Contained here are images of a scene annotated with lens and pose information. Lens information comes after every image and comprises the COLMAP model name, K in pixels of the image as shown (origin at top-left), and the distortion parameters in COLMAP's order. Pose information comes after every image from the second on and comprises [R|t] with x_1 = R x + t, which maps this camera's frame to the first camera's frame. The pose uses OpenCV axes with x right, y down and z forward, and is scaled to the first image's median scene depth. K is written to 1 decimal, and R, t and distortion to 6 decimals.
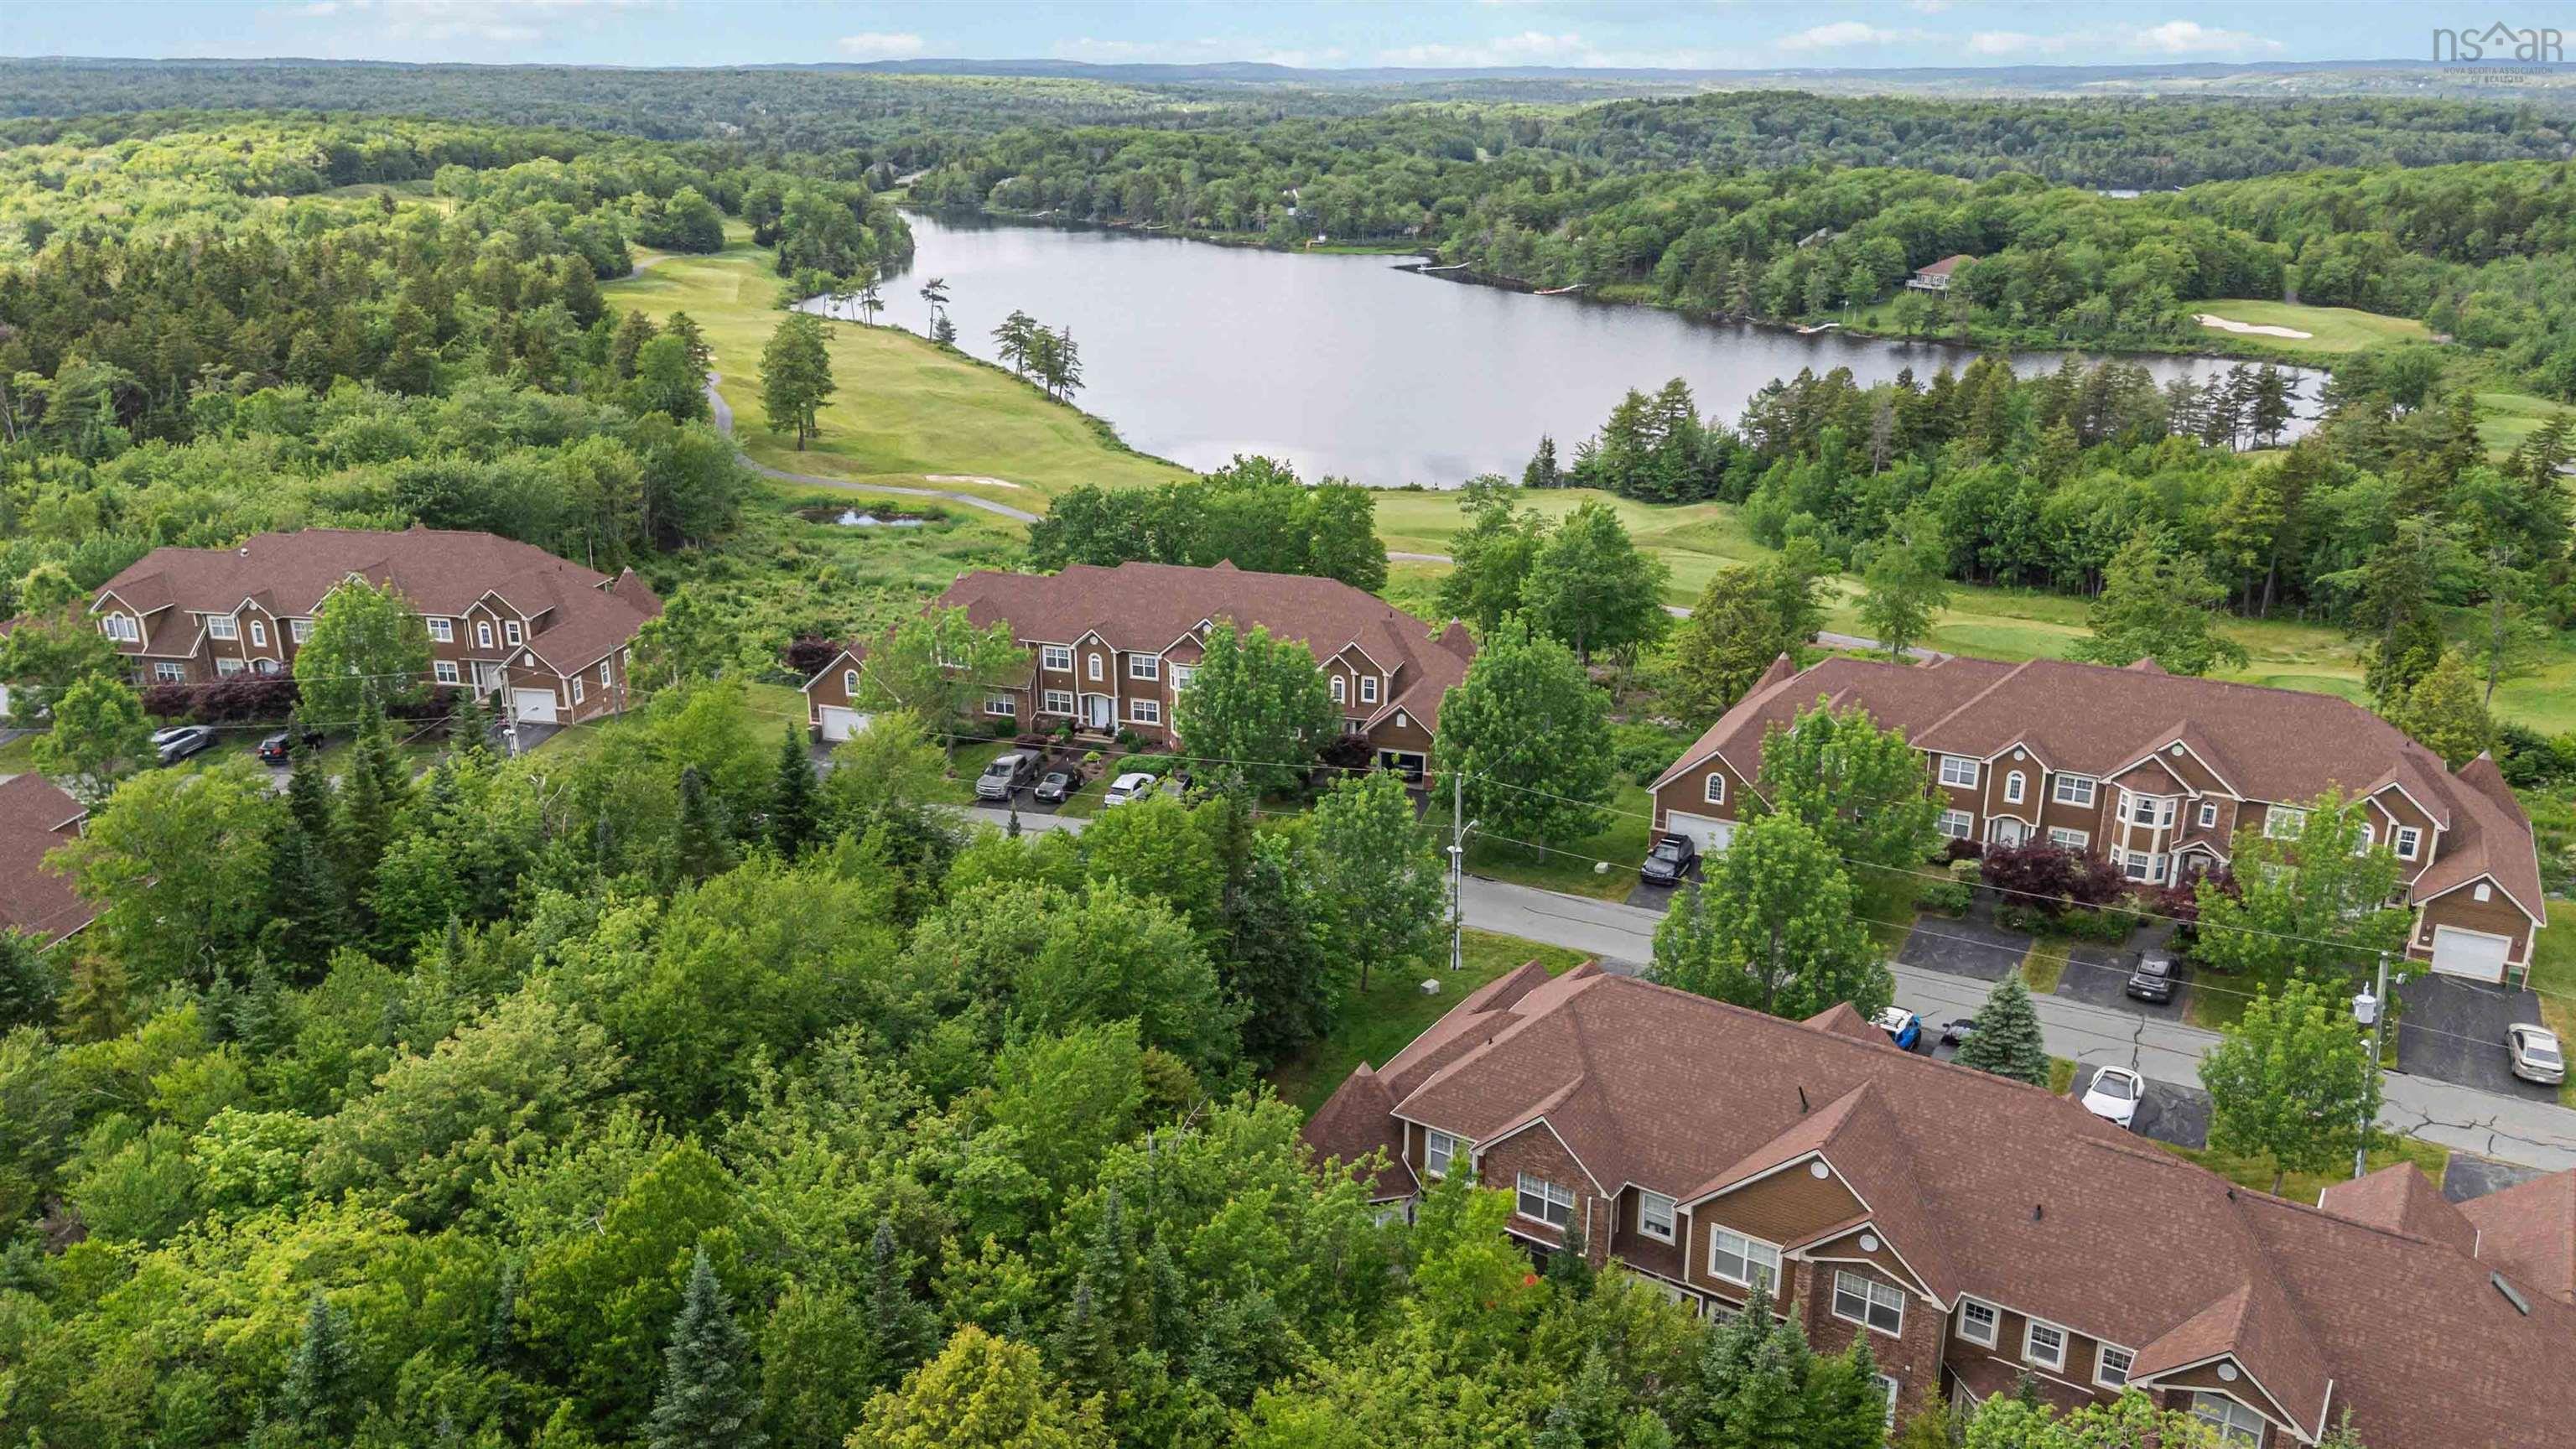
lens RADIAL K [[1887.7, 0, 1298.5], [0, 1887.7, 739.6], [0, 0, 1]] dist [0.086470, -0.092517]
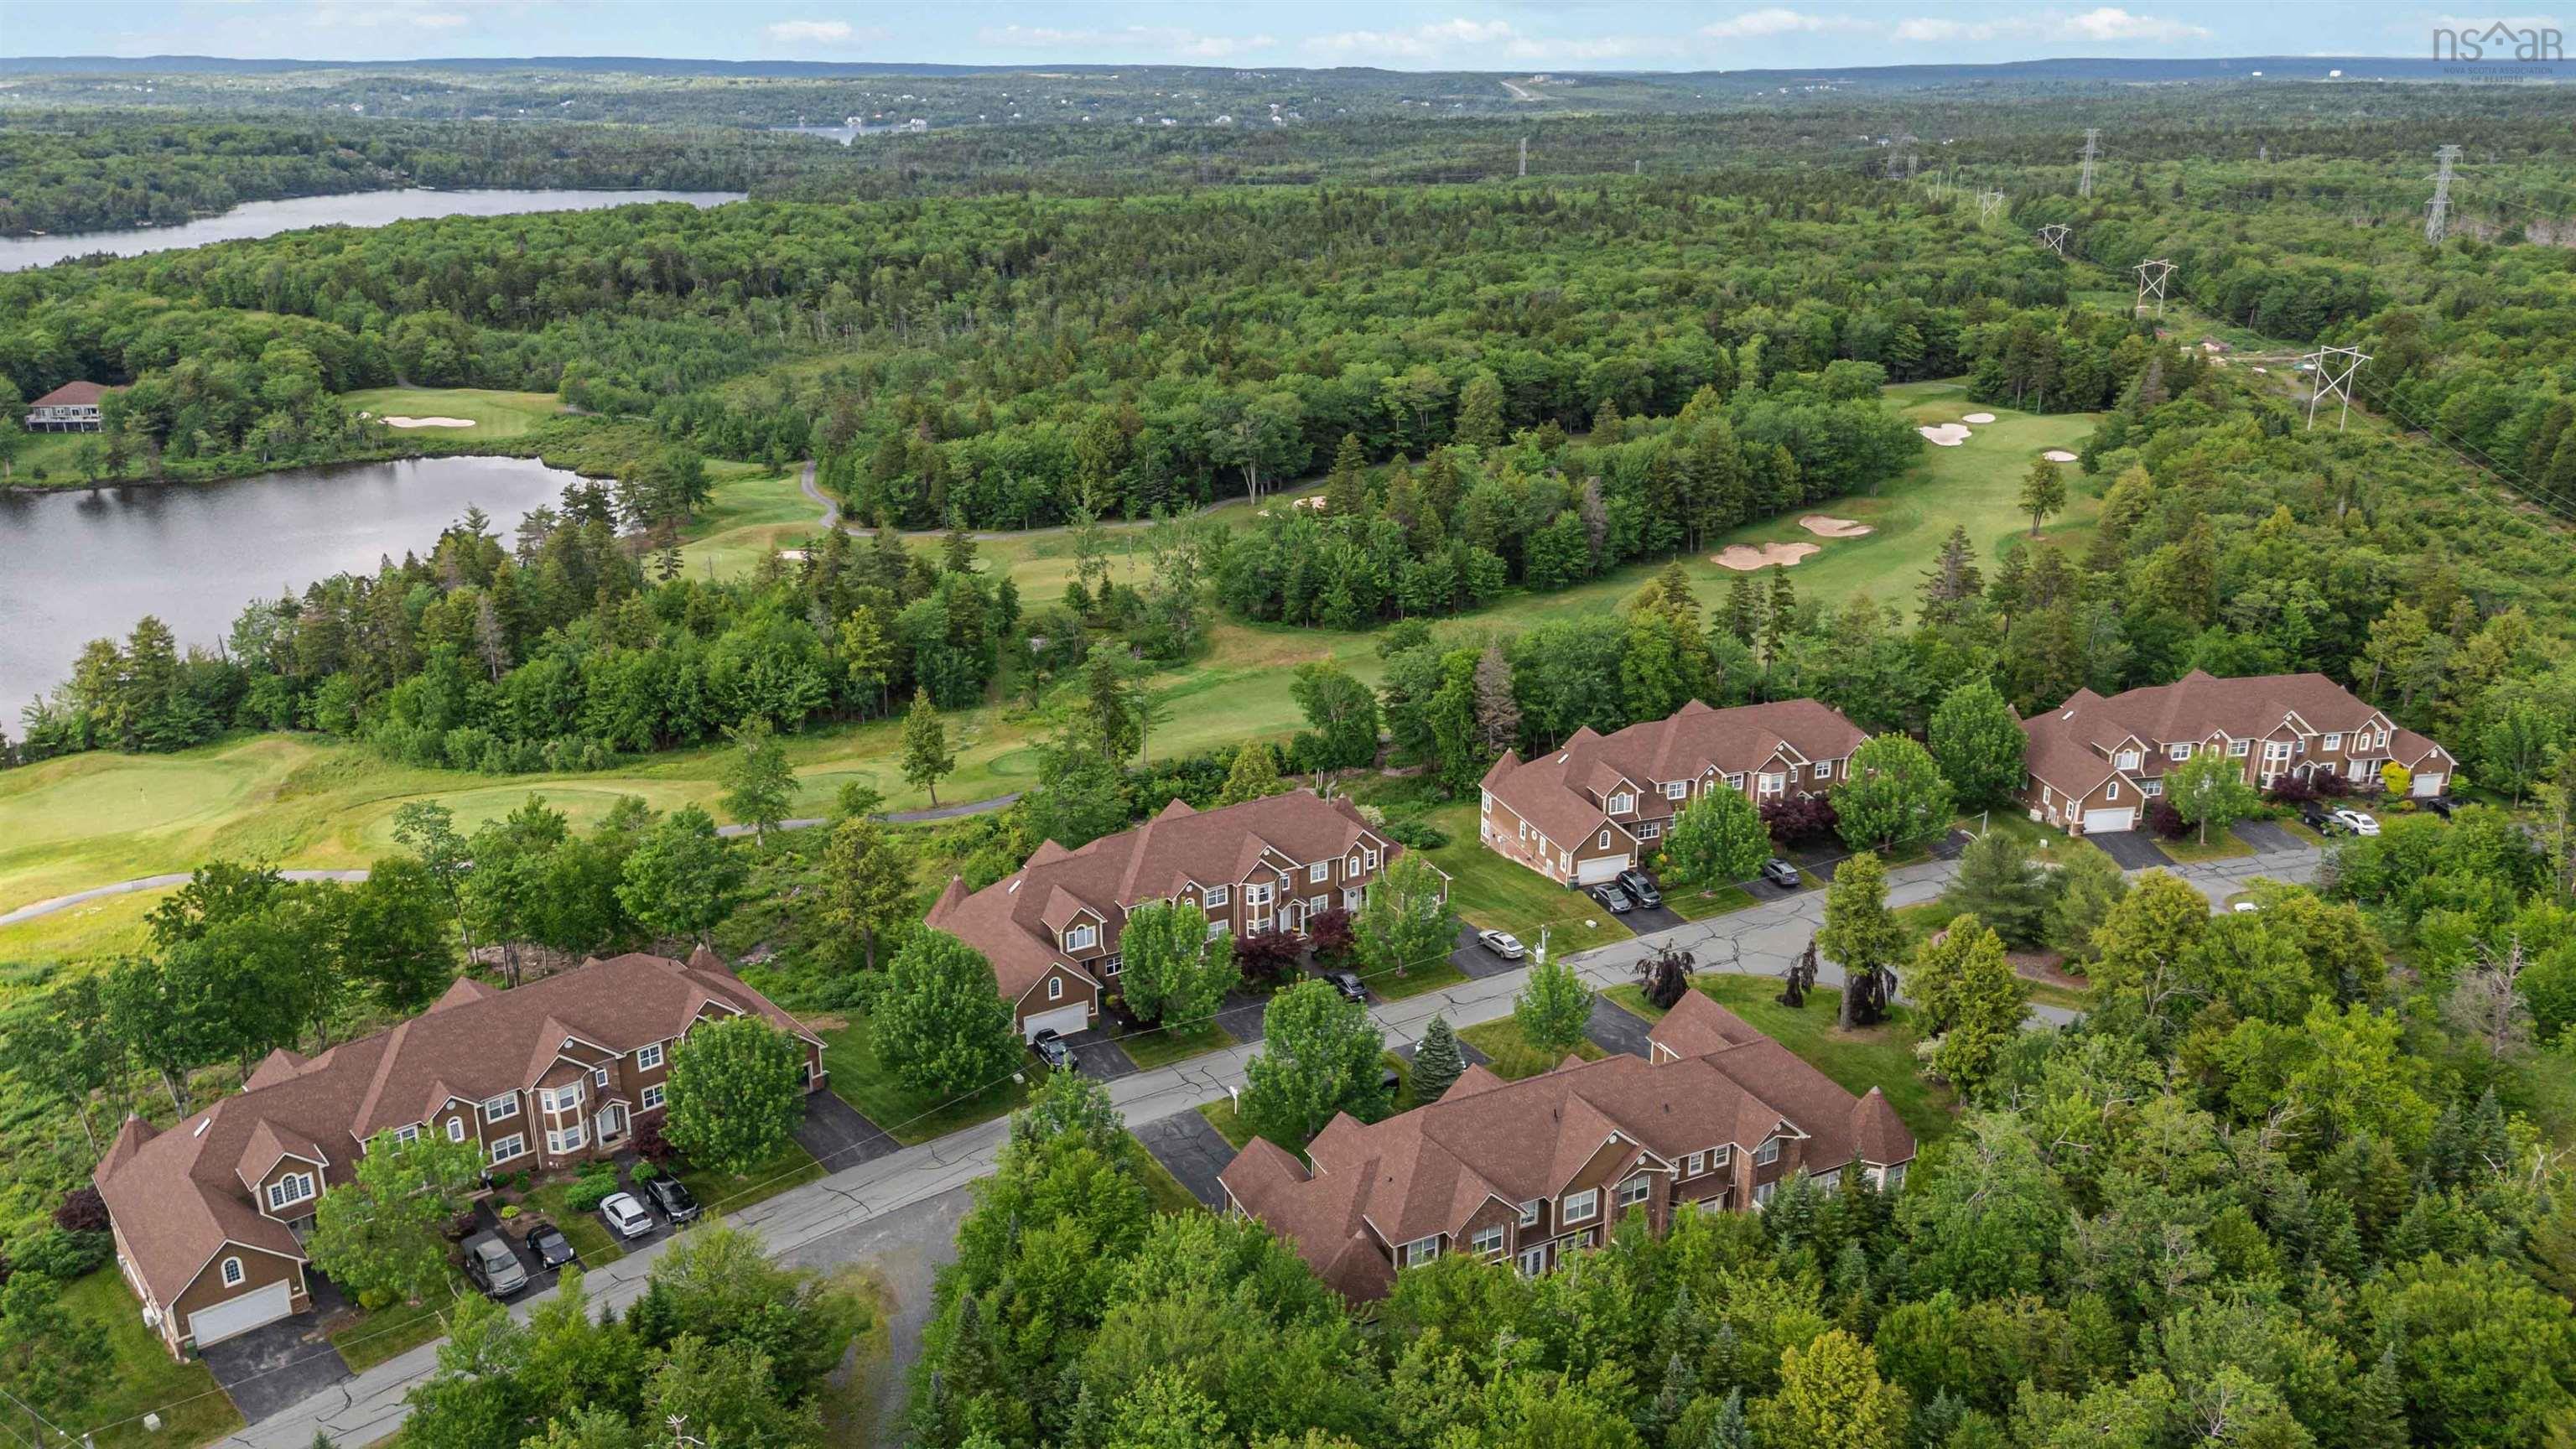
lens RADIAL K [[1887.7, 0, 1298.5], [0, 1887.7, 739.6], [0, 0, 1]] dist [0.086470, -0.092517]
pose [[0.513349, -0.289174, 0.807992, -0.165080], [0.286669, 0.945218, 0.156154, -0.068368], [-0.808884, 0.151465, 0.568123, 0.012251]]
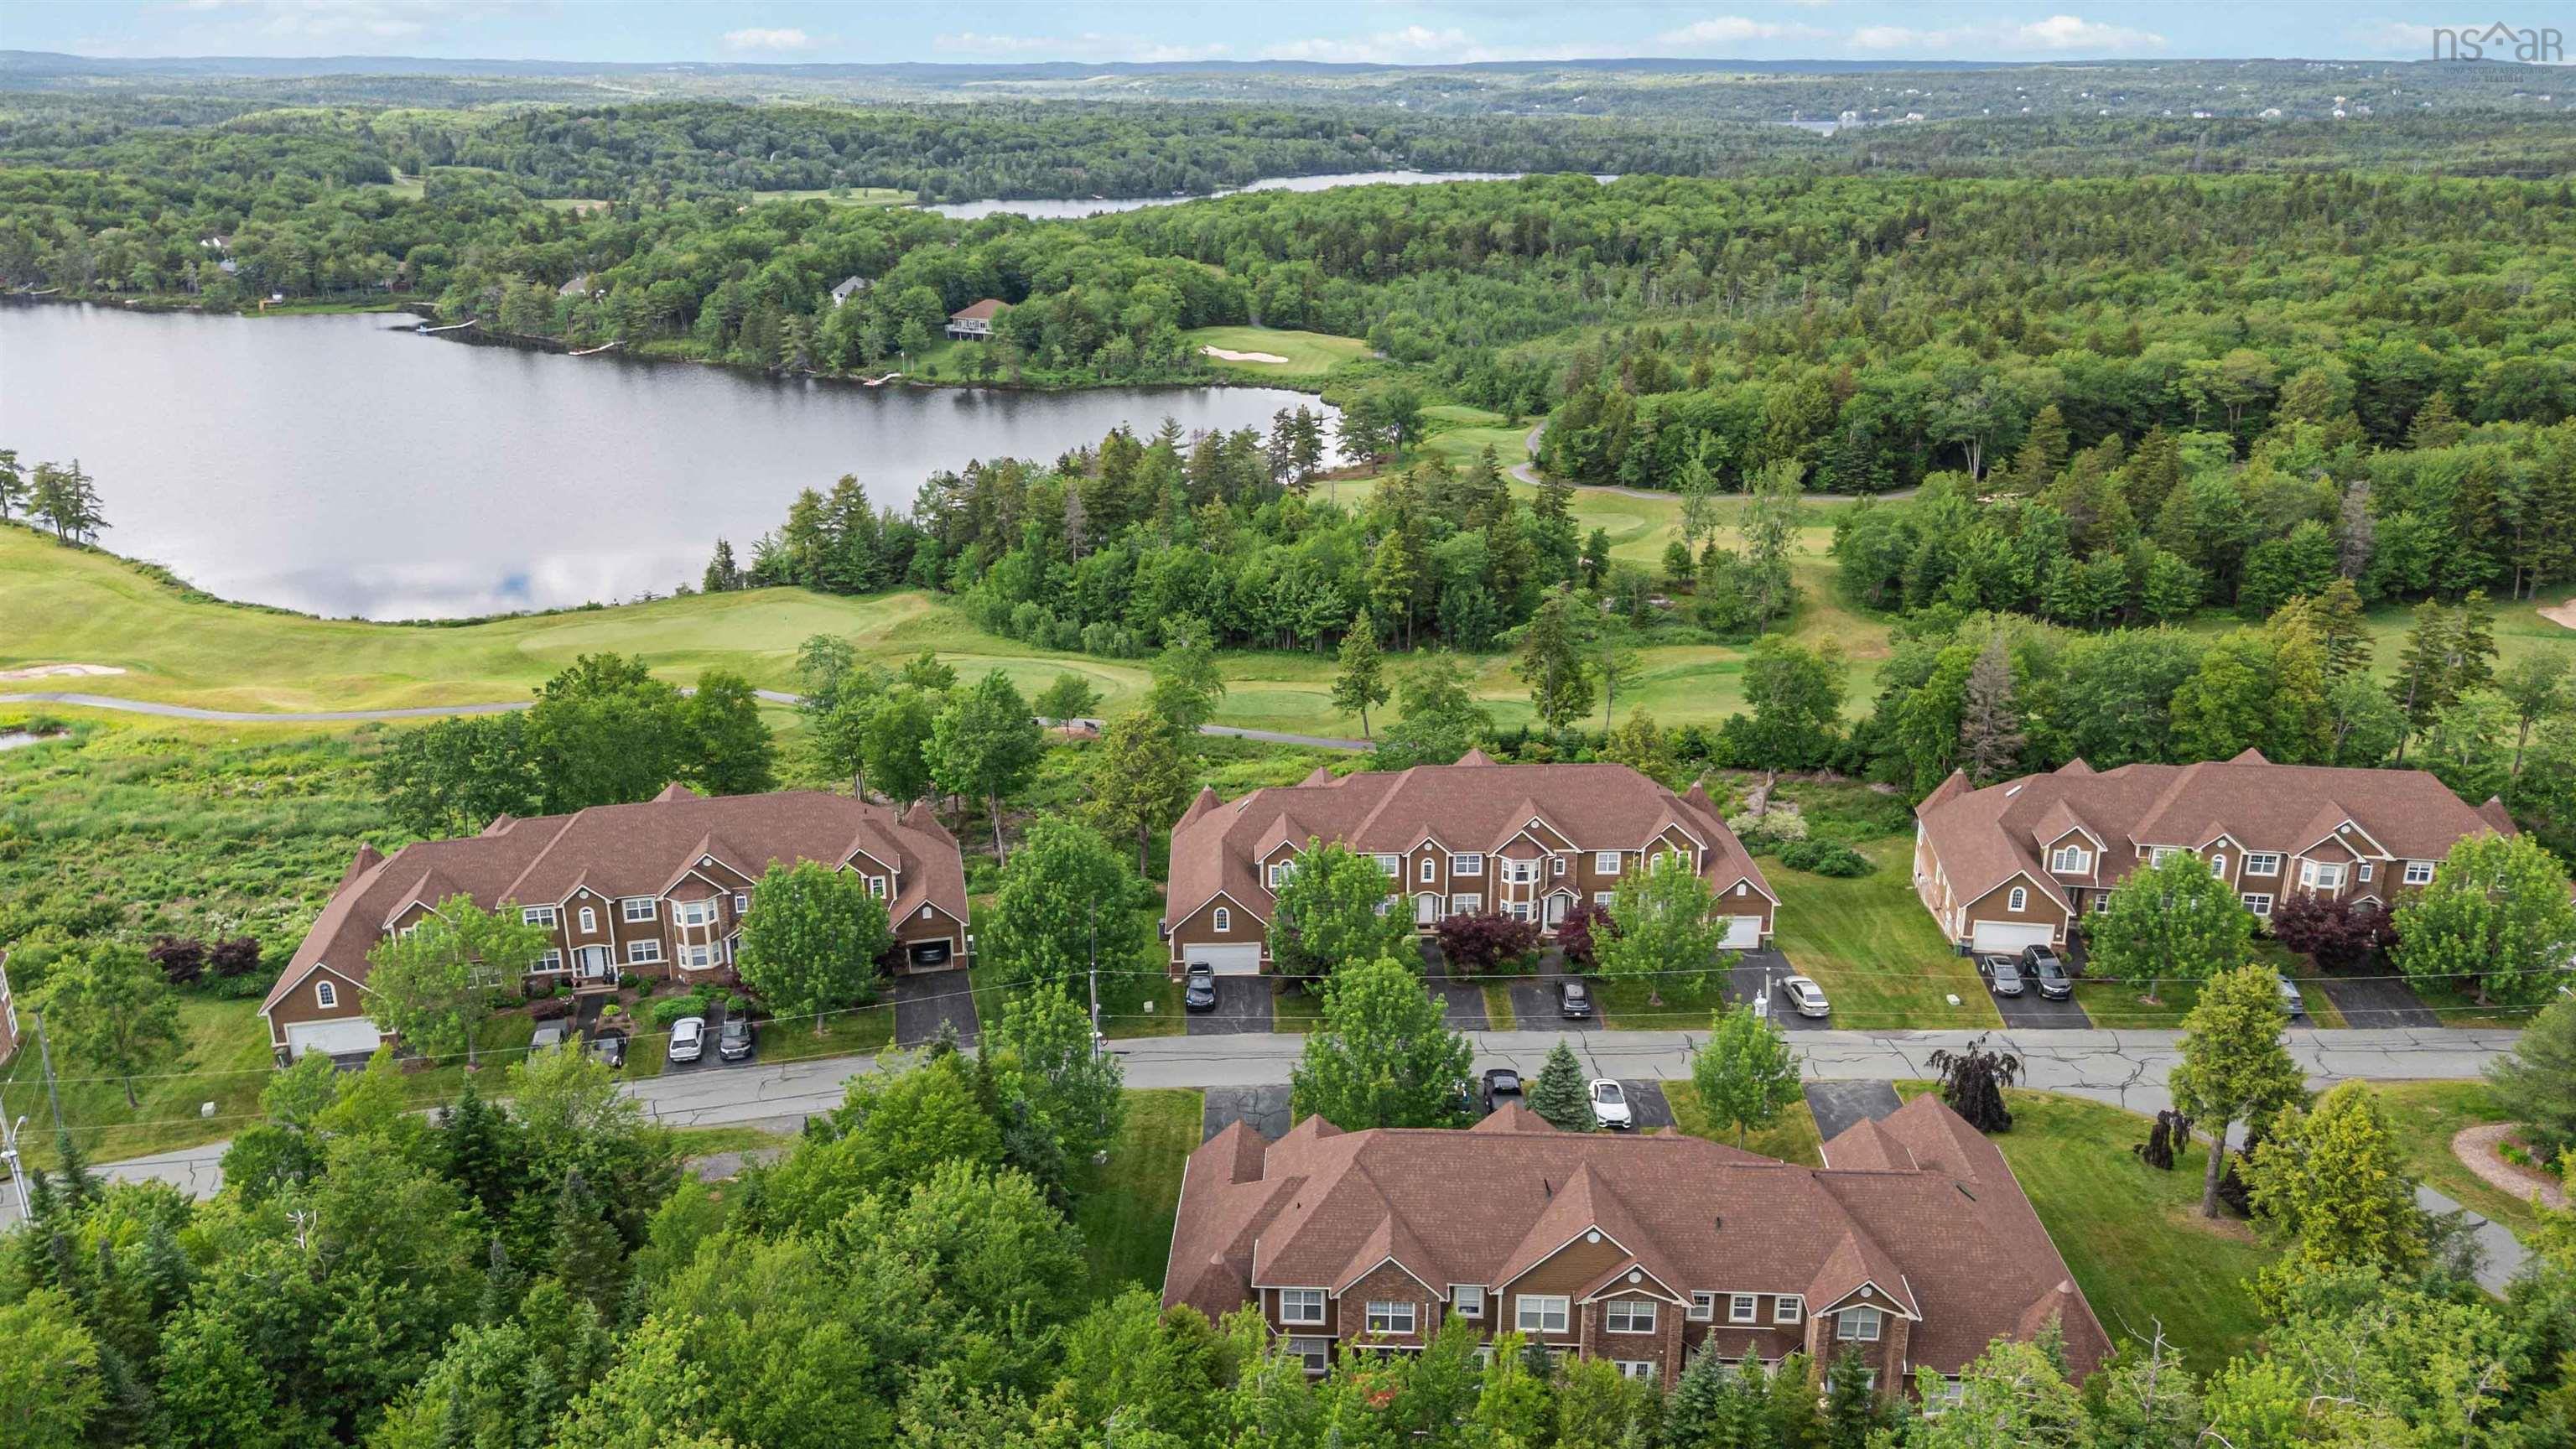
lens RADIAL K [[1887.7, 0, 1298.5], [0, 1887.7, 739.6], [0, 0, 1]] dist [0.086470, -0.092517]
pose [[0.860224, -0.172057, 0.480012, -0.066212], [0.170600, 0.984216, 0.047055, -0.030431], [-0.480532, 0.041412, 0.875999, -0.019287]]
